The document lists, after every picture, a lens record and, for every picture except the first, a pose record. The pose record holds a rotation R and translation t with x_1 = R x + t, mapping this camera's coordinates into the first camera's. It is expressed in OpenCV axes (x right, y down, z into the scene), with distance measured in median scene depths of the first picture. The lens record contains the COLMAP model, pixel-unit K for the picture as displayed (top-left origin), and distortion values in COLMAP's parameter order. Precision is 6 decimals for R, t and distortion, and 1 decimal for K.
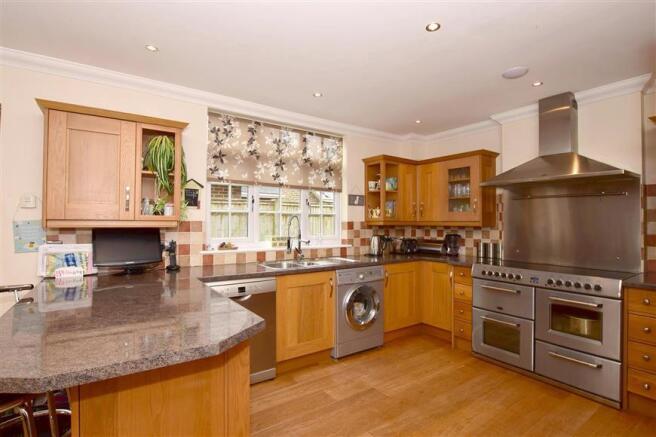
lens RADIAL K [[325.8, 0, 326.2], [0, 325.8, 218.8], [0, 0, 1]] dist [-0.002979, 0.002332]
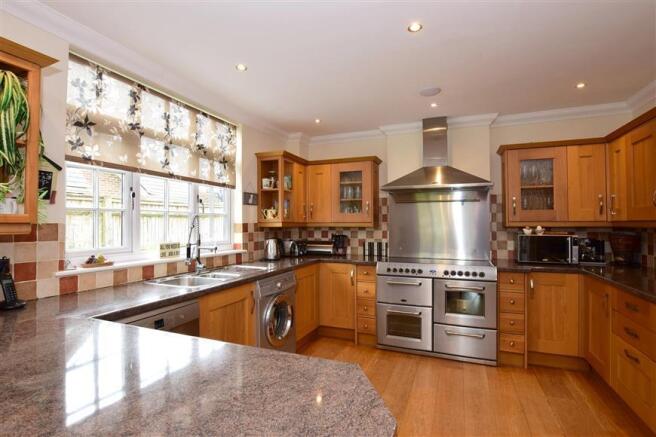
lens RADIAL K [[325.8, 0, 327.3], [0, 325.8, 219.6], [0, 0, 1]] dist [-0.002979, 0.002332]
pose [[0.846627, 0.000143, 0.532187, -0.246321], [0.001475, 0.999995, -0.002616, 0.001833], [-0.532185, 0.003000, 0.846623, 0.176088]]
